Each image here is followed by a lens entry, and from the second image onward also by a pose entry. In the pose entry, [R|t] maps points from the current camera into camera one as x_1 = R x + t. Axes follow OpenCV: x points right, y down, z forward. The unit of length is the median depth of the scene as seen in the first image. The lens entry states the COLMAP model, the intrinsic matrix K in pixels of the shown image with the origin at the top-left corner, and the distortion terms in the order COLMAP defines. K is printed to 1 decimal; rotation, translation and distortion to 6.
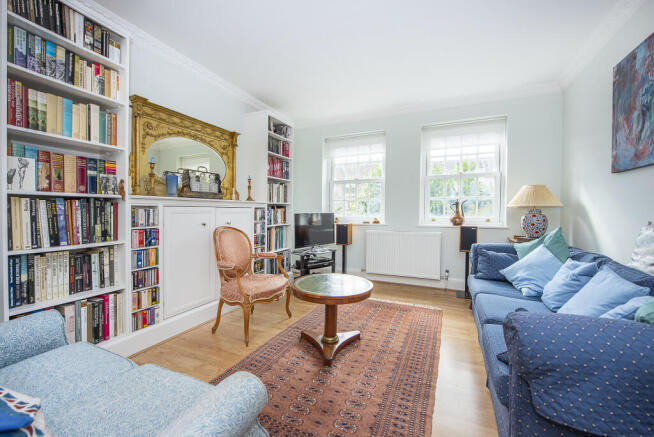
lens RADIAL K [[265.0, 0, 326.9], [0, 265.0, 213.3], [0, 0, 1]] dist [-0.000127, -0.000050]
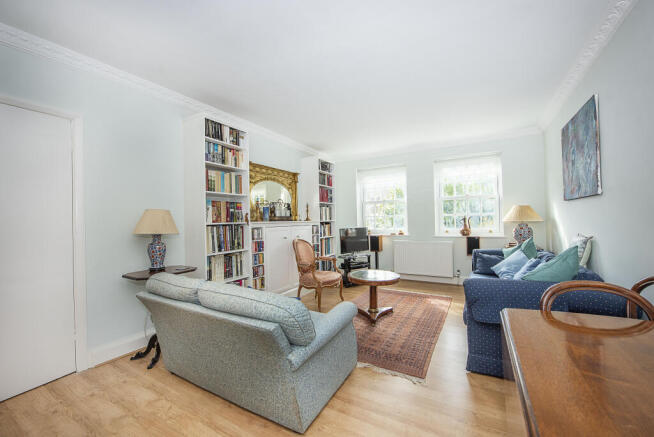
lens RADIAL K [[268.9, 0, 307.1], [0, 268.9, 207.6], [0, 0, 1]] dist [-0.000425, -0.000053]
pose [[0.987323, -0.031471, -0.155575, -0.086230], [0.023296, 0.998264, -0.054096, -0.047246], [0.157008, 0.049786, 0.986342, -0.539842]]
